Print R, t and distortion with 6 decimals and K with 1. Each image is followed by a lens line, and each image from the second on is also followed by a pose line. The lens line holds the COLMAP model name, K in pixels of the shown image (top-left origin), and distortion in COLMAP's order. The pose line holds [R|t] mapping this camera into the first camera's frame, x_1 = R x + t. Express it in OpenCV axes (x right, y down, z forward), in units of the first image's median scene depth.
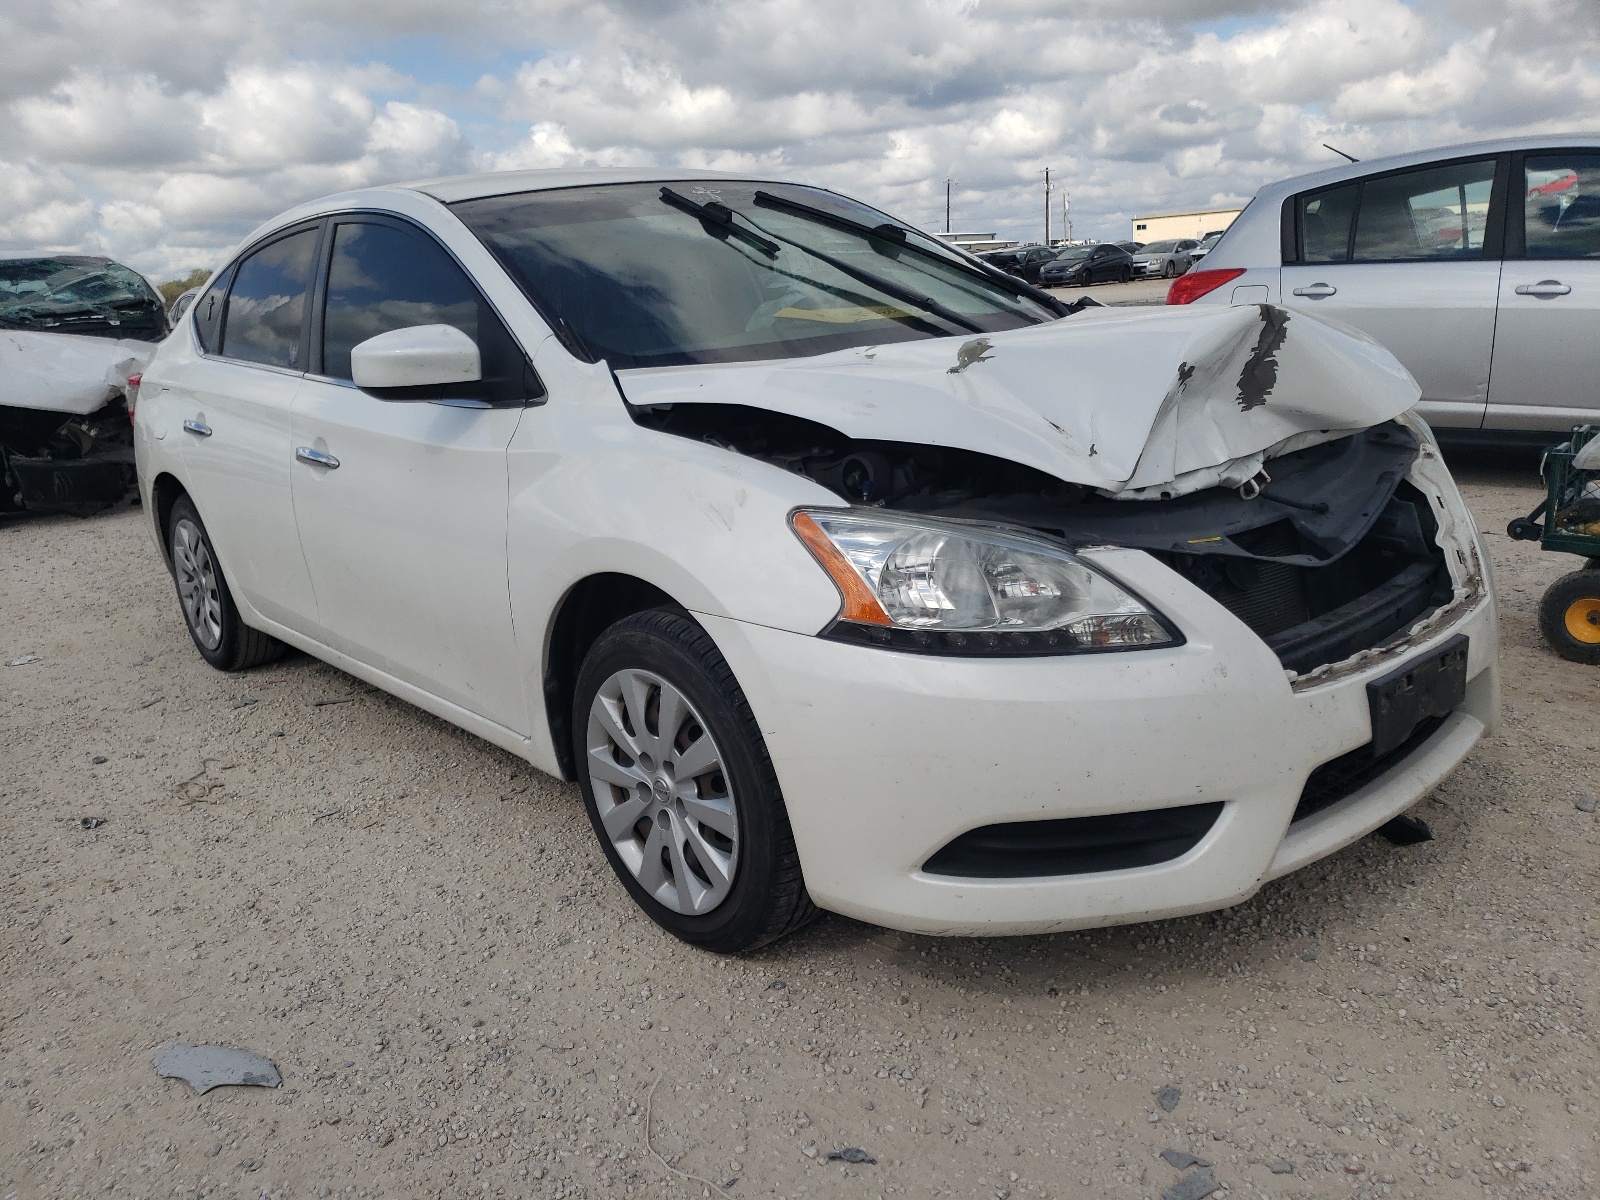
lens RADIAL K [[1225.9, 0, 800.0], [0, 1225.9, 601.3], [0, 0, 1]] dist [0.001425, 0.000204]
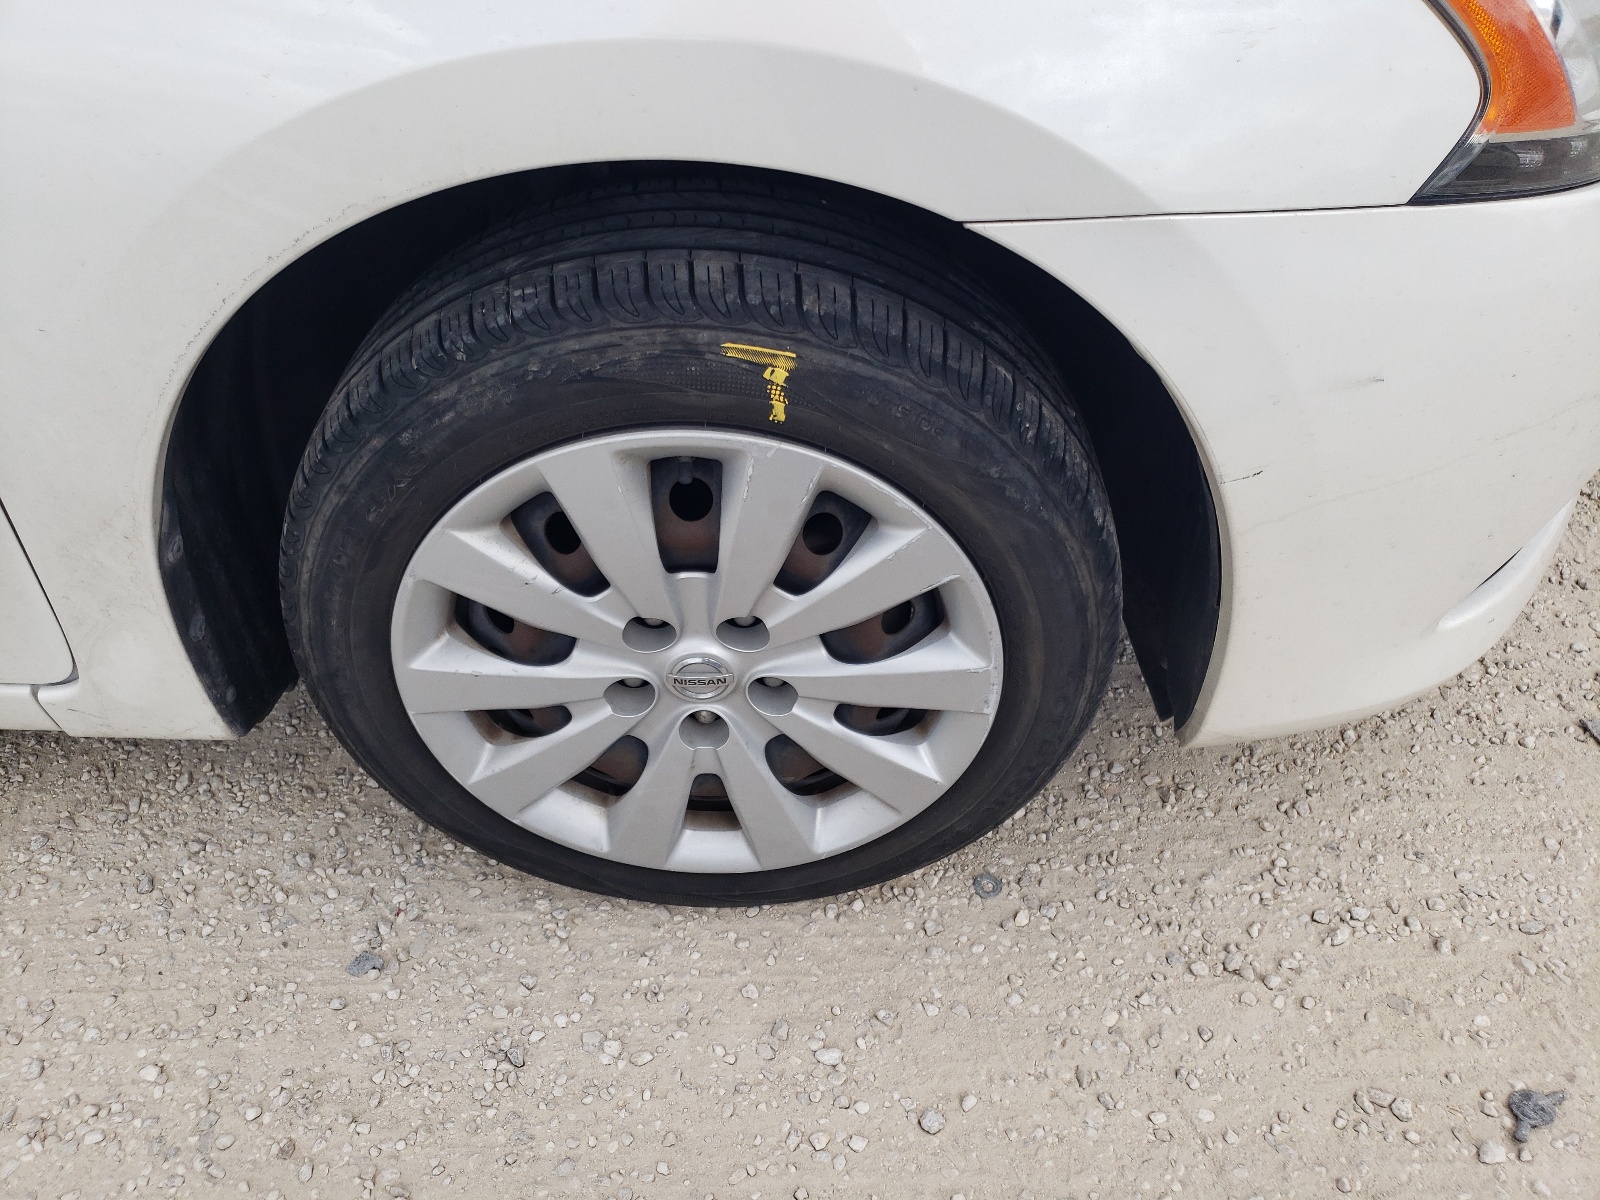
lens RADIAL K [[1219.4, 0, 800.1], [0, 1219.4, 599.2], [0, 0, 1]] dist [0.001428, -0.002638]
pose [[0.688647, -0.443627, 0.573551, -0.320209], [0.164279, 0.865886, 0.472497, -0.061595], [-0.706242, -0.231161, 0.669169, 0.710454]]
